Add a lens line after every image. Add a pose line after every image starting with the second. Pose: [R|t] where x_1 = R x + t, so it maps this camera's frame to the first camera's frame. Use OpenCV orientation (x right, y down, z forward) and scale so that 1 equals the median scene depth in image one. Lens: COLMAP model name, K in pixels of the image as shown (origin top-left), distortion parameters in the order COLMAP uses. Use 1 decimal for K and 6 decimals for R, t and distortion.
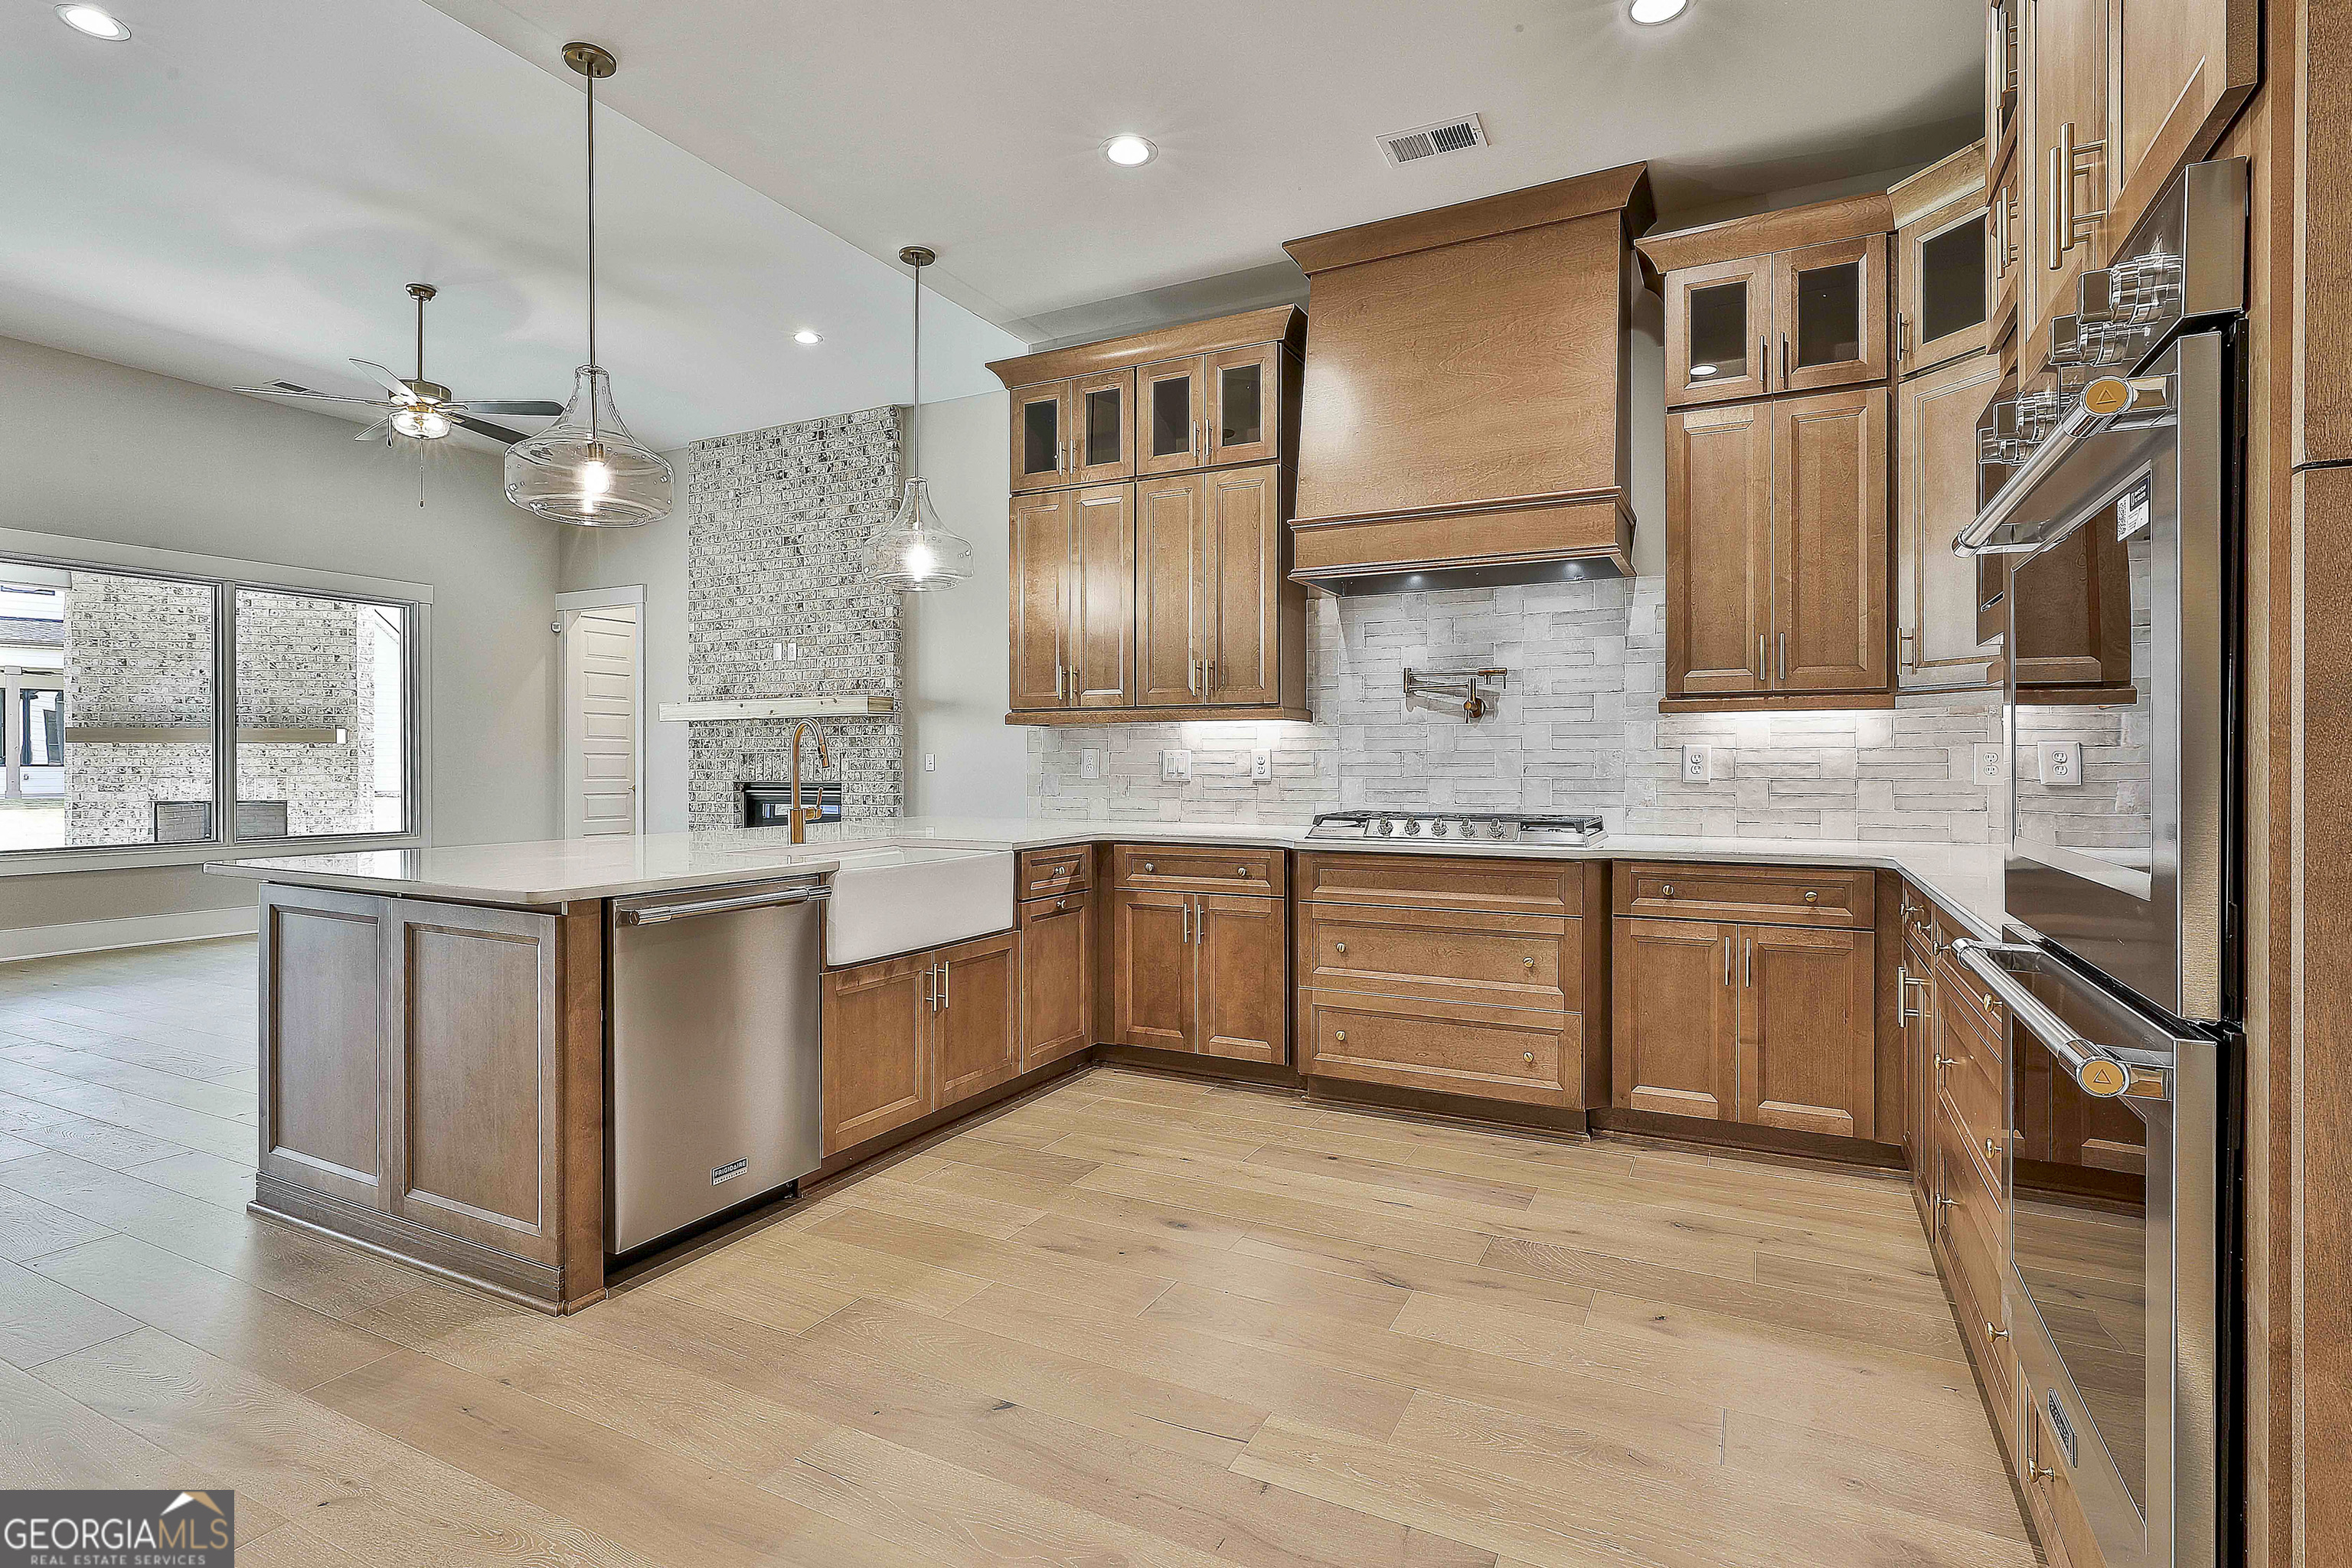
lens RADIAL K [[1141.6, 0, 1177.4], [0, 1141.6, 769.7], [0, 0, 1]] dist [-0.003256, 0.000185]
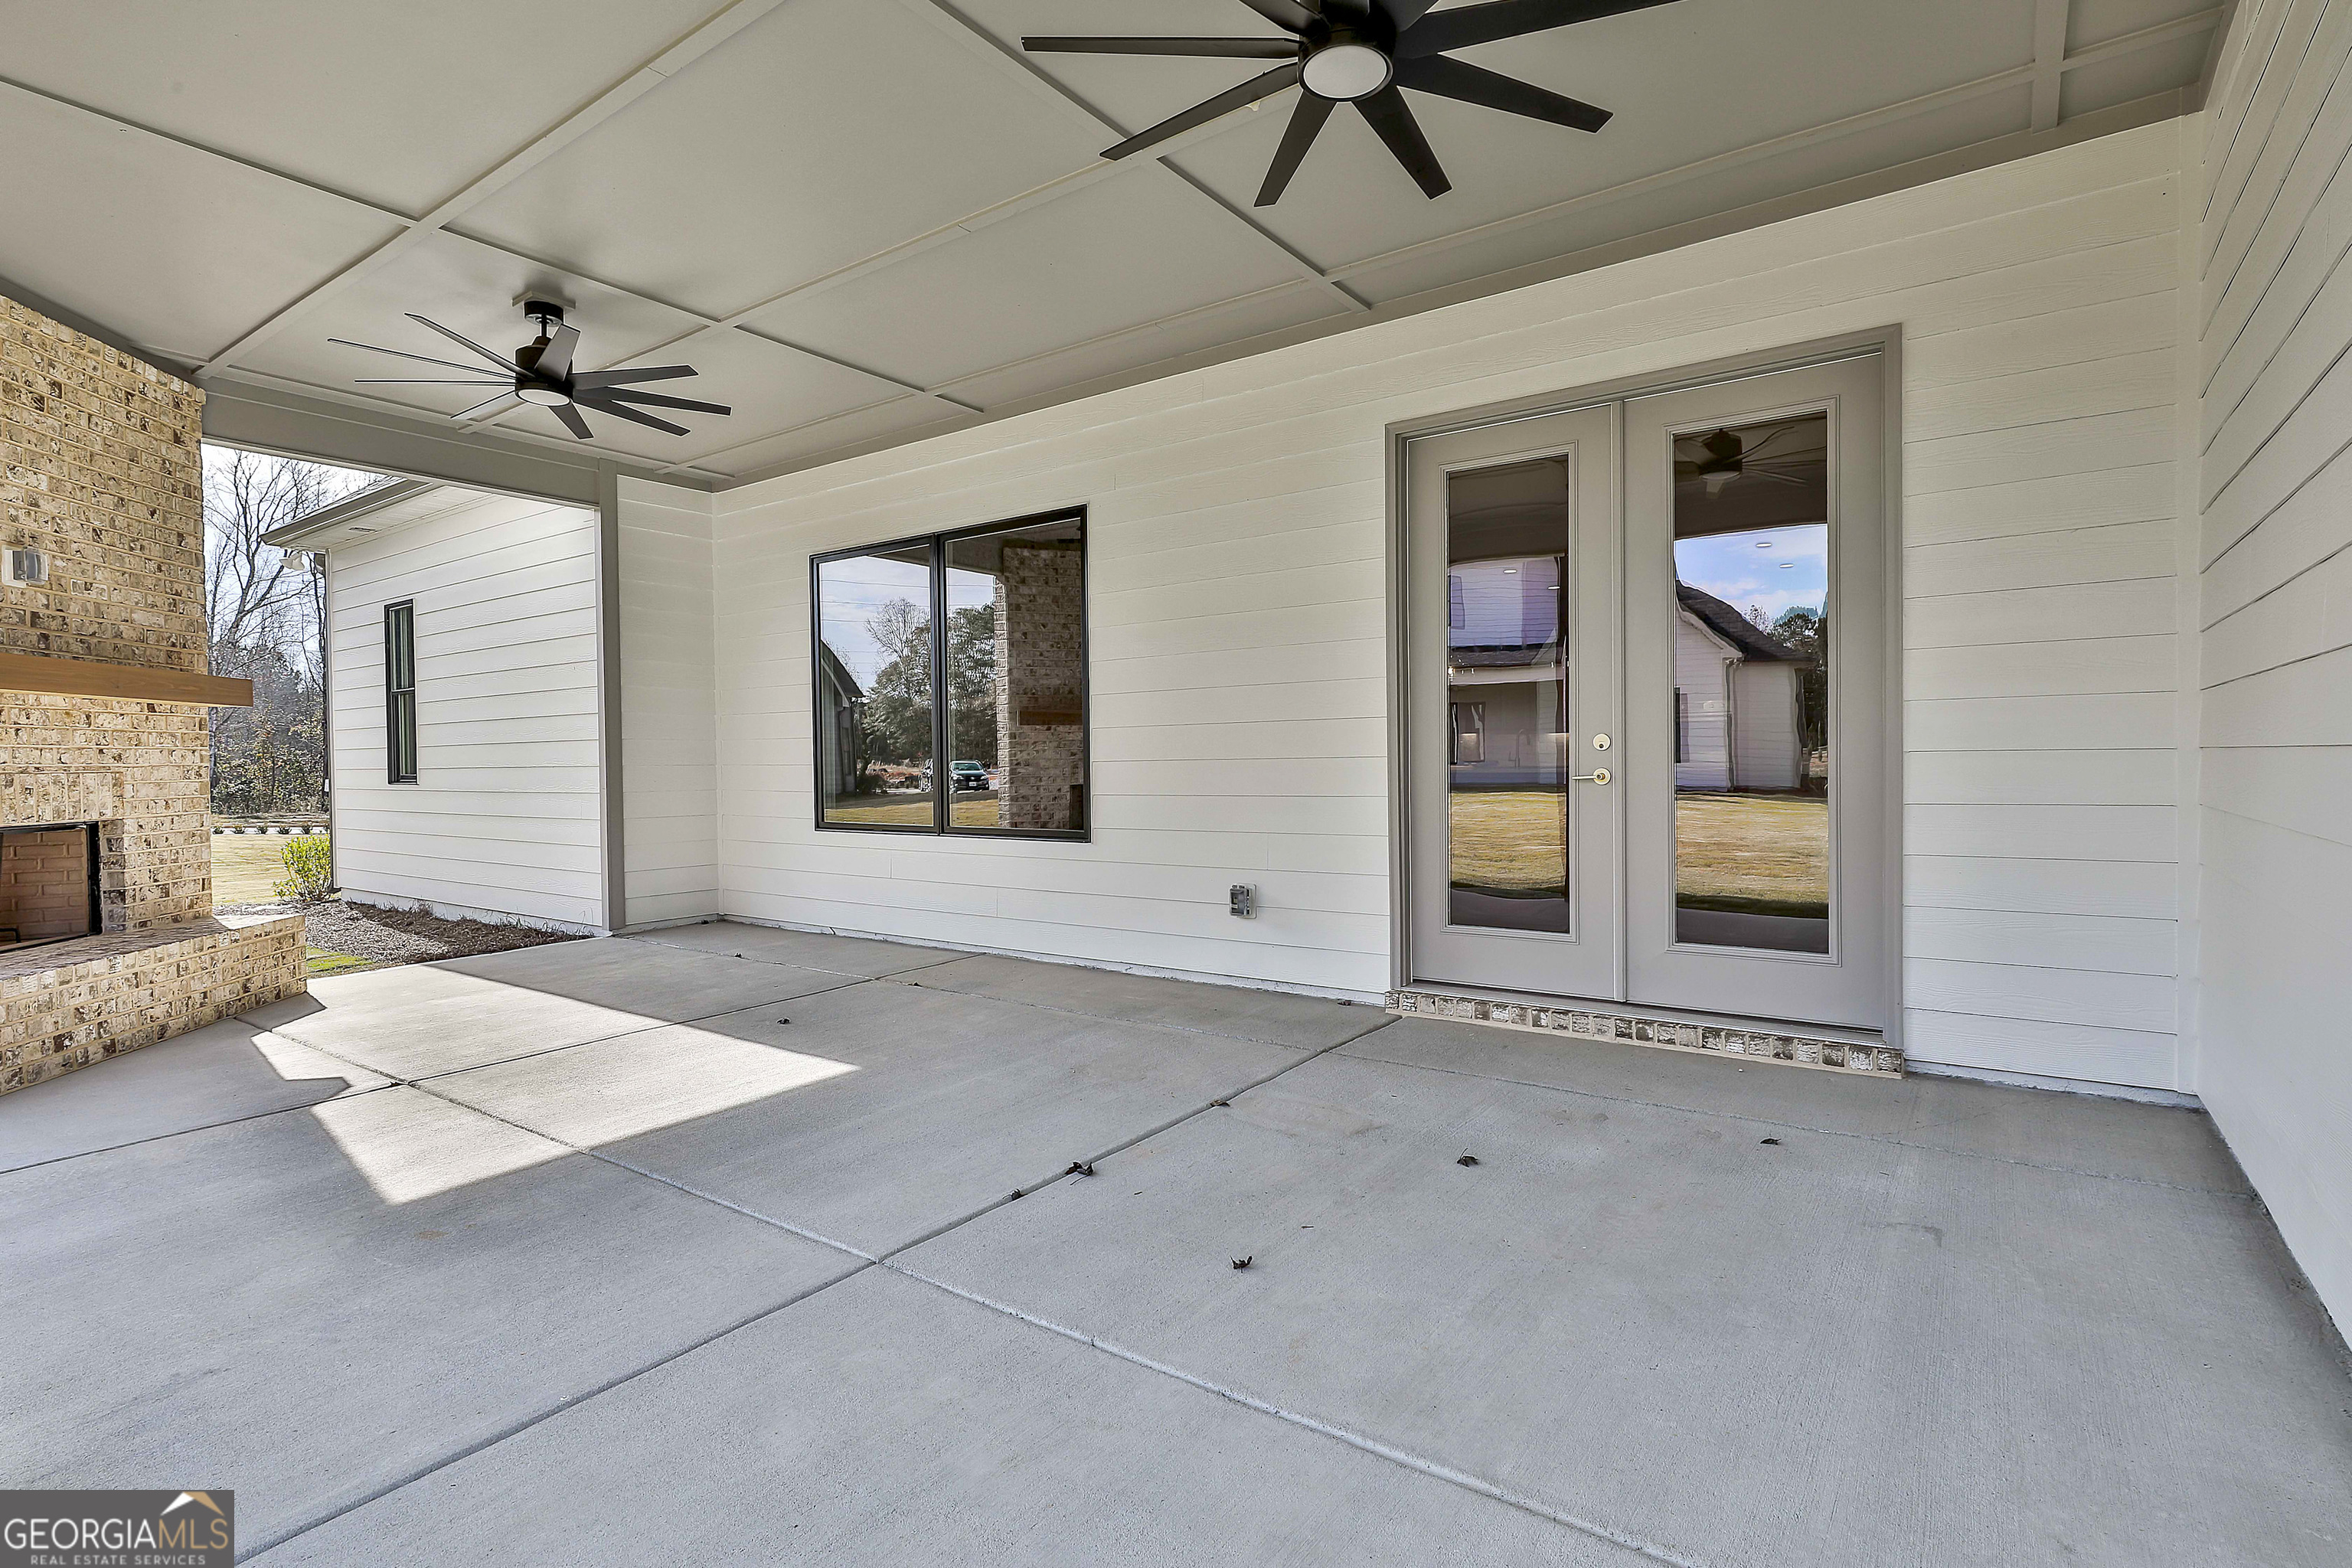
lens RADIAL K [[1133.8, 0, 1181.3], [0, 1133.8, 777.0], [0, 0, 1]] dist [-0.001400, 0.000930]
pose [[0.146950, -0.014576, 0.989037, -2.306248], [0.014842, 0.999811, 0.012529, 0.018495], [-0.989033, 0.012838, 0.147138, 0.943427]]
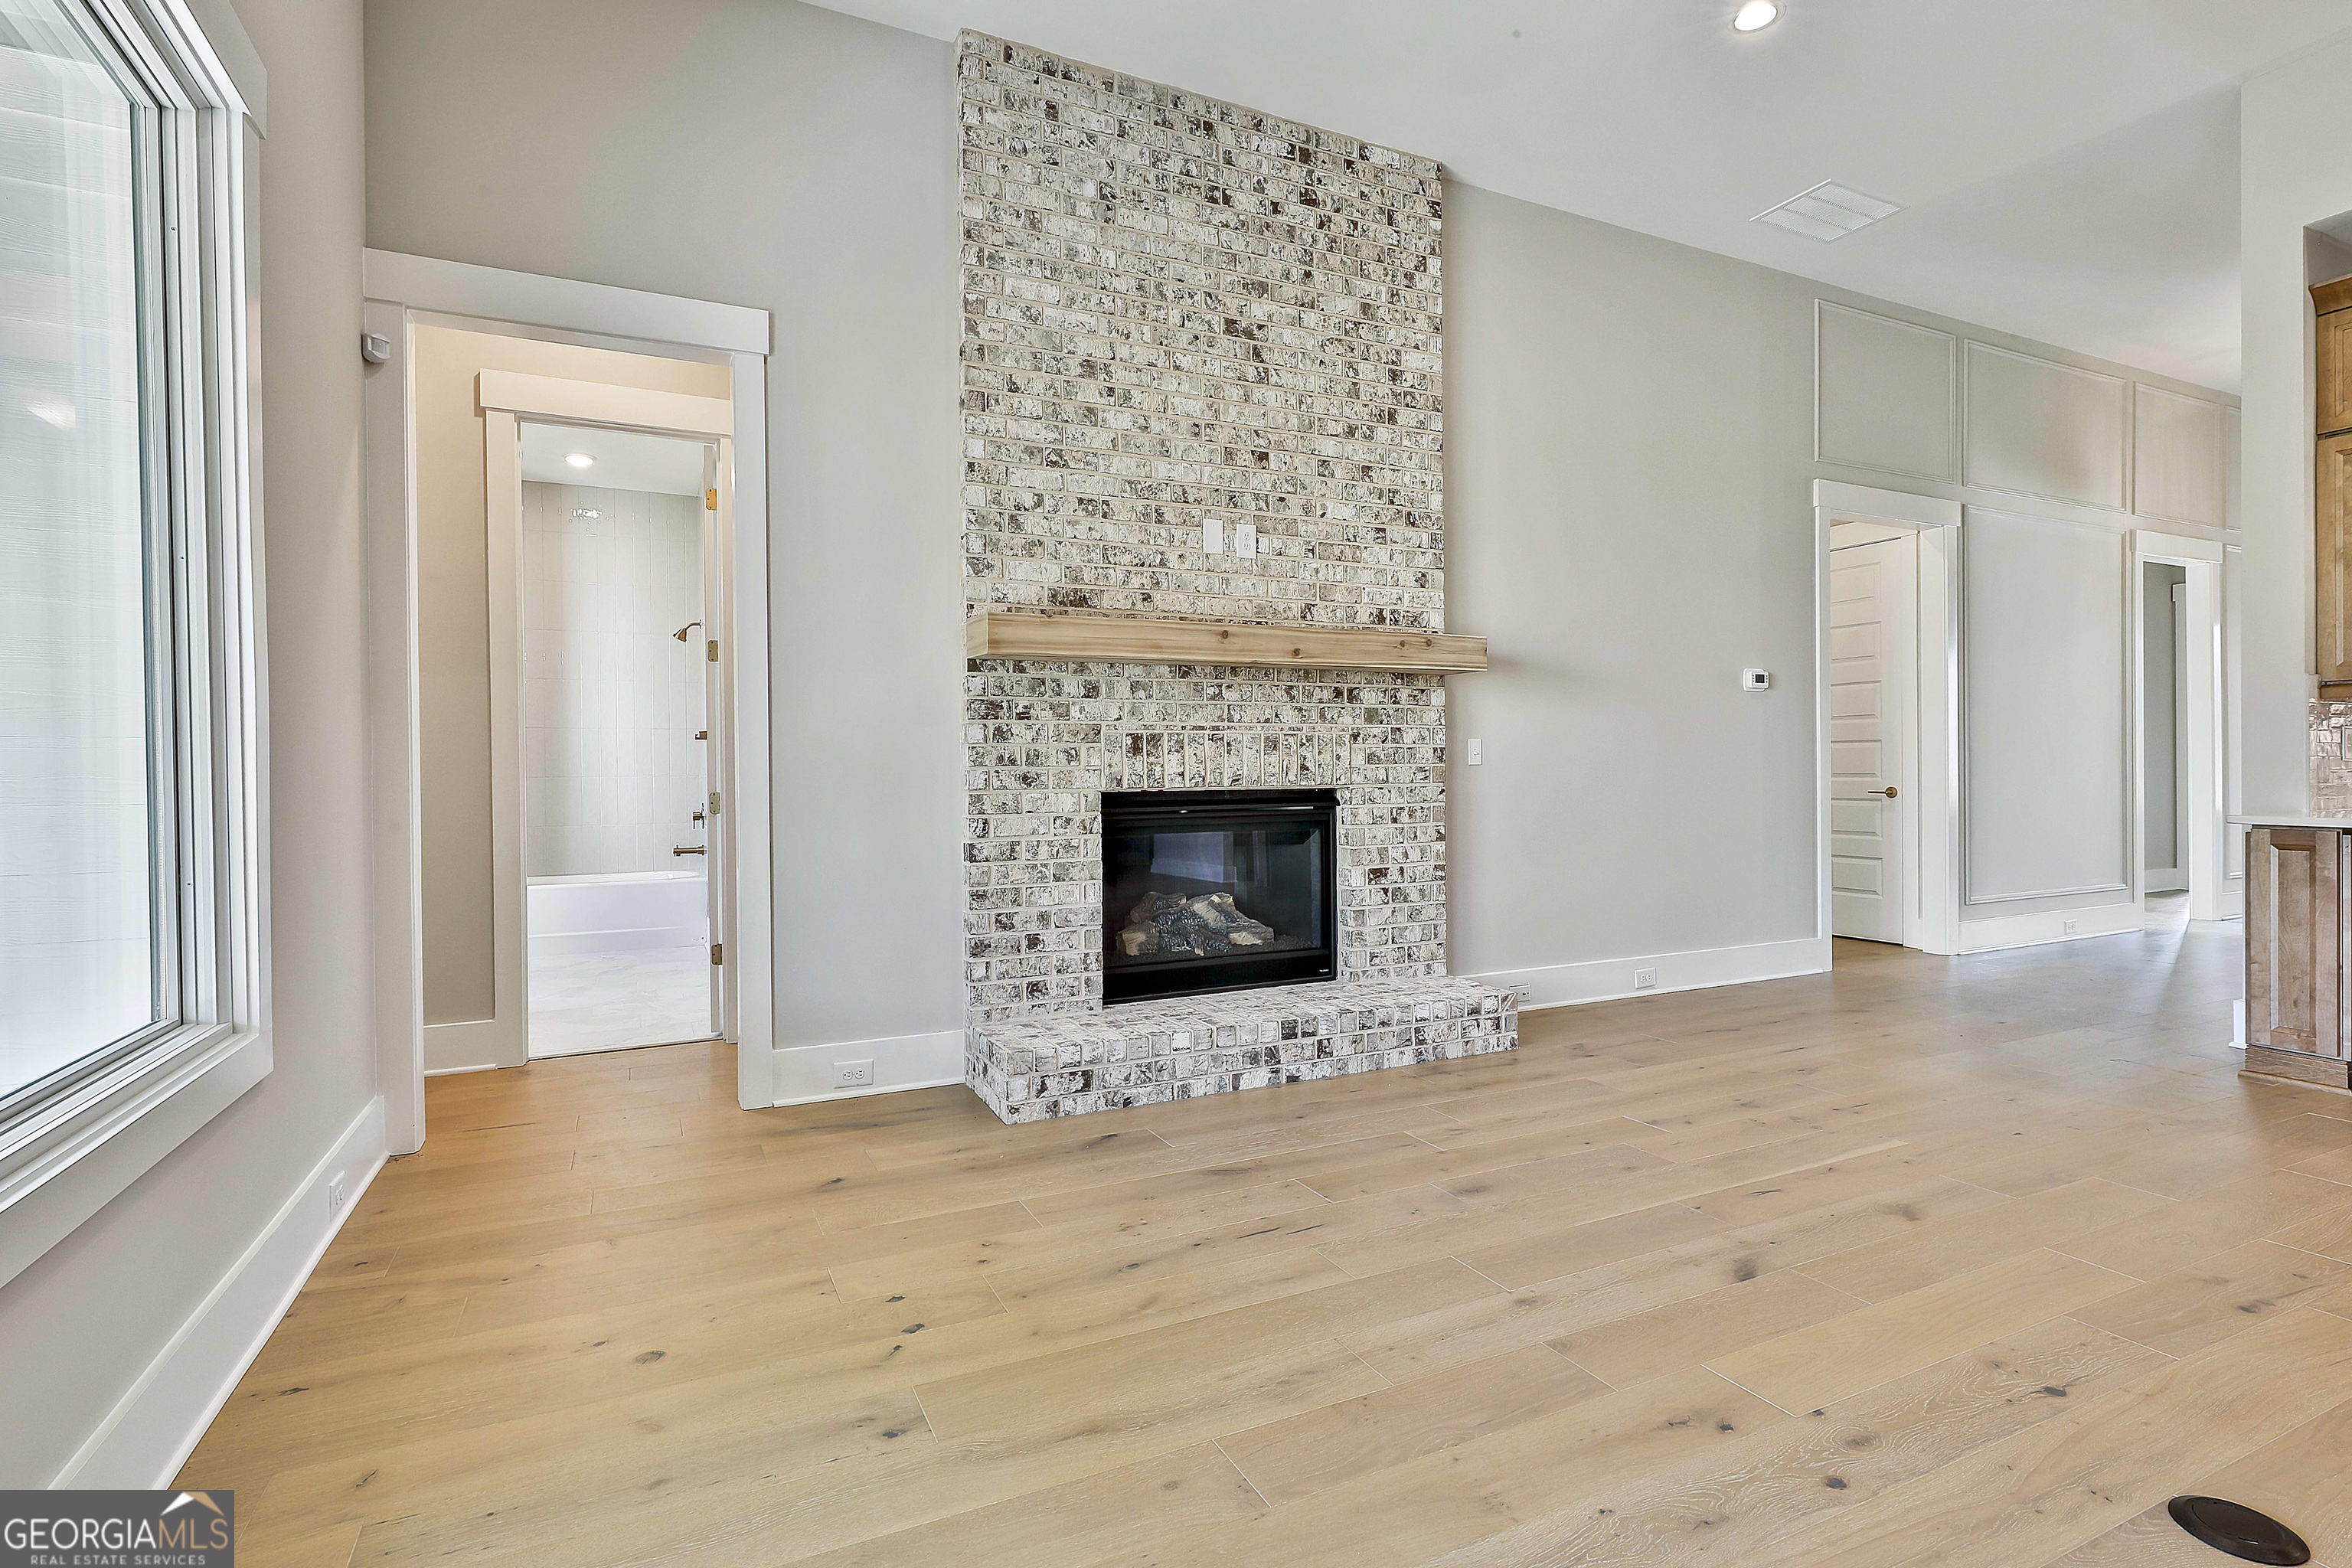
lens RADIAL K [[1133.8, 0, 1181.3], [0, 1133.8, 777.0], [0, 0, 1]] dist [-0.001400, 0.000930]
pose [[0.603934, -0.009397, 0.796979, -1.151477], [0.013599, 0.999906, 0.001485, 0.006268], [-0.796918, 0.009942, 0.604005, 1.055771]]
